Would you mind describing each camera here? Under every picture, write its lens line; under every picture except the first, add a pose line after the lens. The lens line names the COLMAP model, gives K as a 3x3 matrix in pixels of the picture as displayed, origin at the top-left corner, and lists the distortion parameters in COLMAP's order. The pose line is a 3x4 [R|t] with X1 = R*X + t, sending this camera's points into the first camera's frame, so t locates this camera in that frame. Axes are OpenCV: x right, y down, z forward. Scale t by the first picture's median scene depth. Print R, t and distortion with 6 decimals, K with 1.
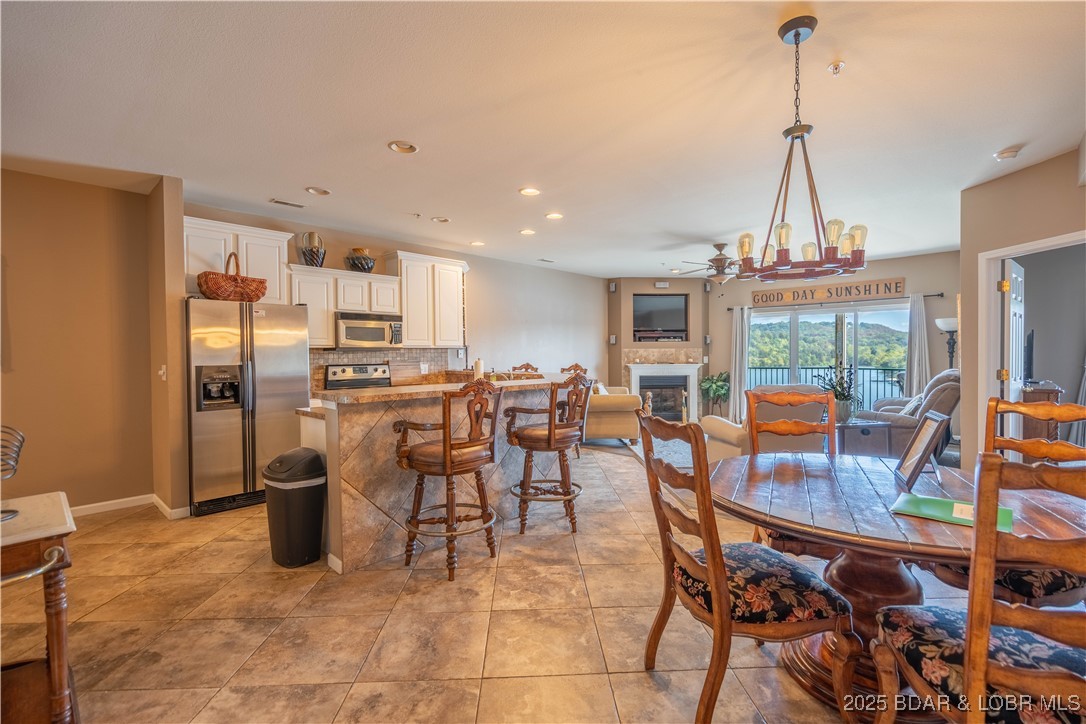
lens RADIAL K [[486.1, 0, 543.0], [0, 486.1, 362.0], [0, 0, 1]] dist [-0.010621, 0.000569]
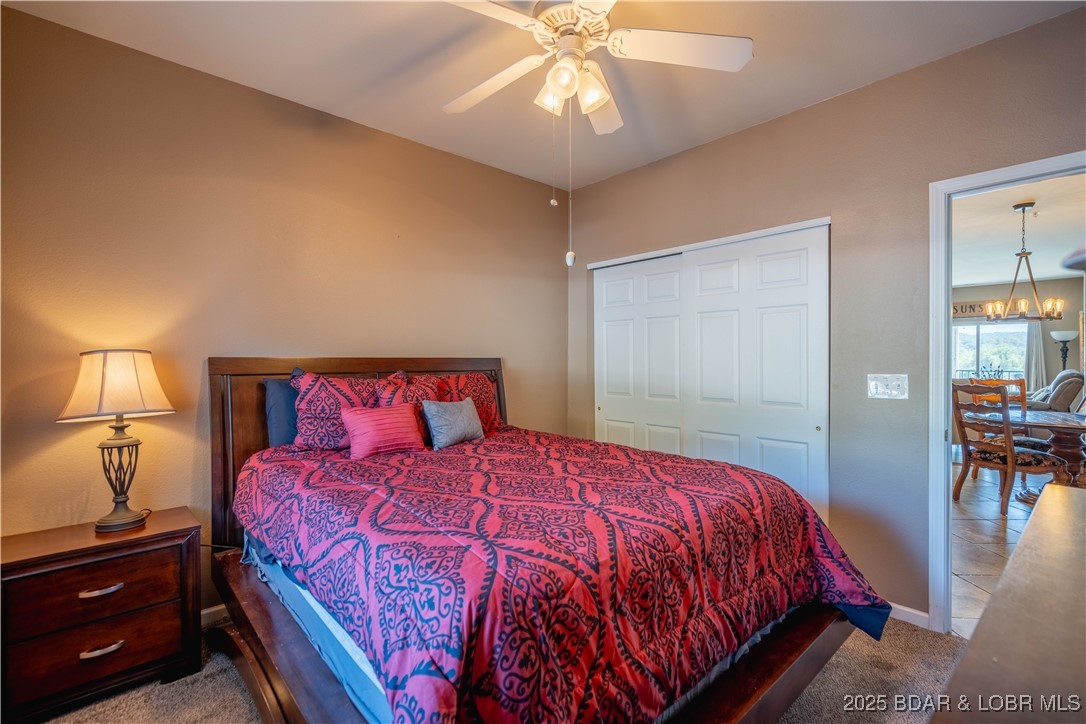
lens RADIAL K [[486.1, 0, 543.0], [0, 486.1, 362.0], [0, 0, 1]] dist [-0.010621, 0.000569]
pose [[0.996329, 0.003749, -0.085520, -0.508518], [-0.004218, 0.999977, -0.005310, 0.006034], [0.085498, 0.005651, 0.996322, -0.468496]]
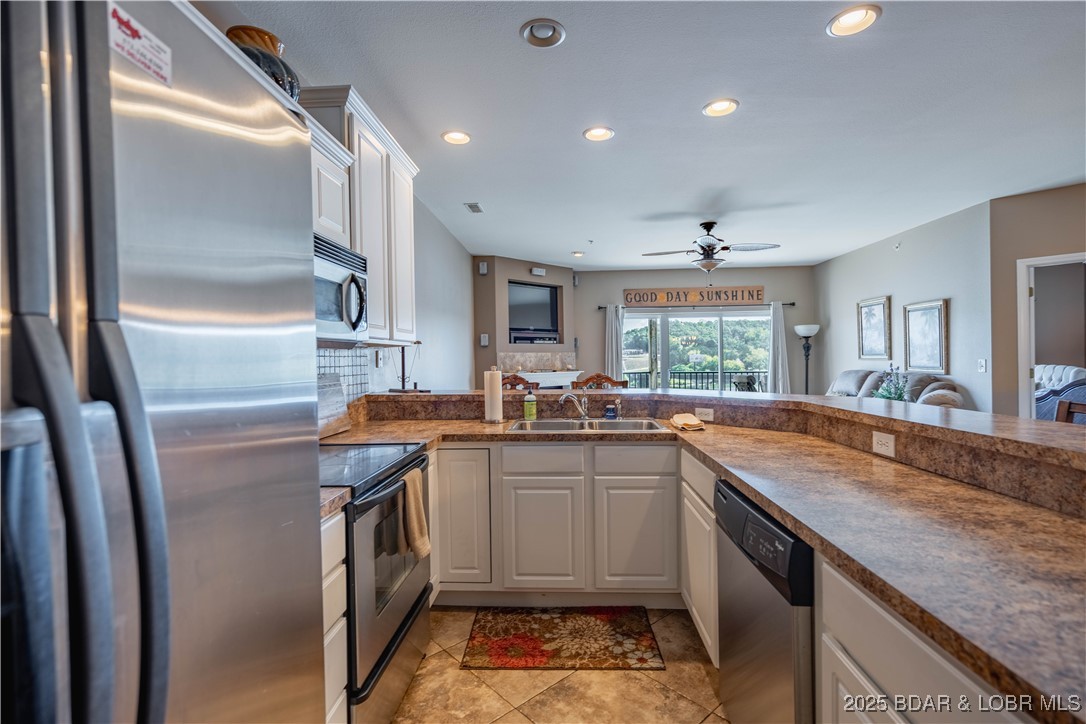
lens RADIAL K [[499.4, 0, 547.0], [0, 499.4, 360.4], [0, 0, 1]] dist [-0.002064, 0.000486]
pose [[0.761357, -0.006912, 0.648296, -0.427070], [0.020014, 0.999717, -0.012846, -0.006558], [-0.648024, 0.022755, 0.761280, 0.593837]]
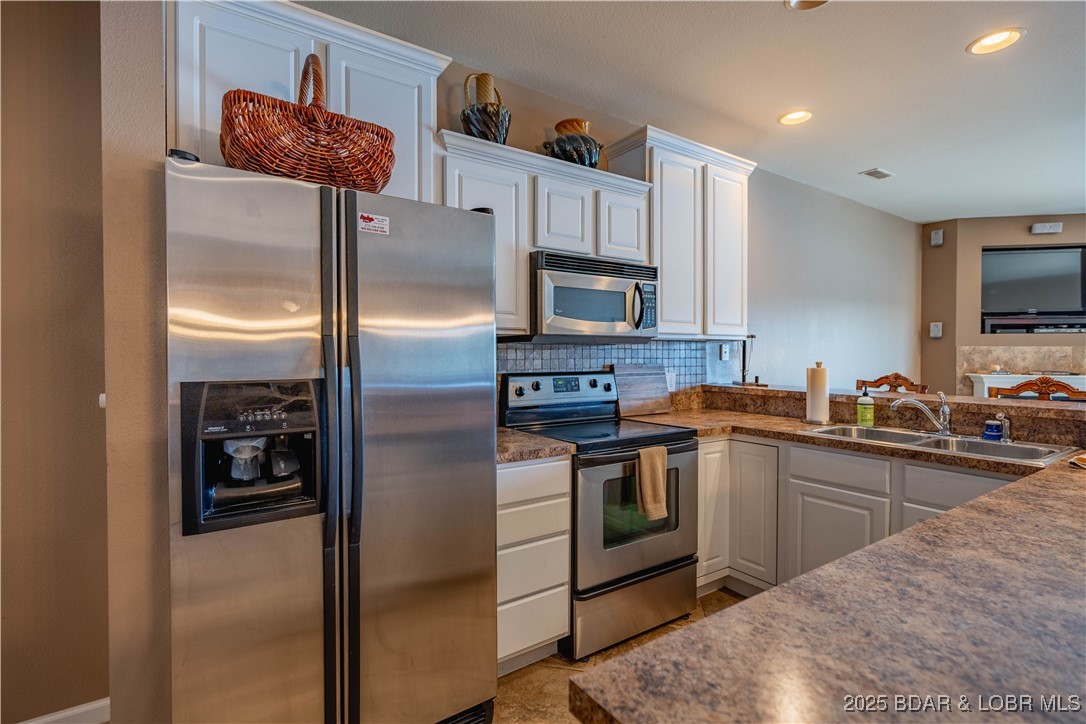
lens RADIAL K [[508.9, 0, 521.4], [0, 508.9, 359.2], [0, 0, 1]] dist [-0.003802, 0.000361]
pose [[0.970710, 0.011222, -0.239991, -0.290602], [-0.012704, 0.999909, -0.004629, -0.005014], [0.239917, 0.007542, 0.970764, 0.494140]]
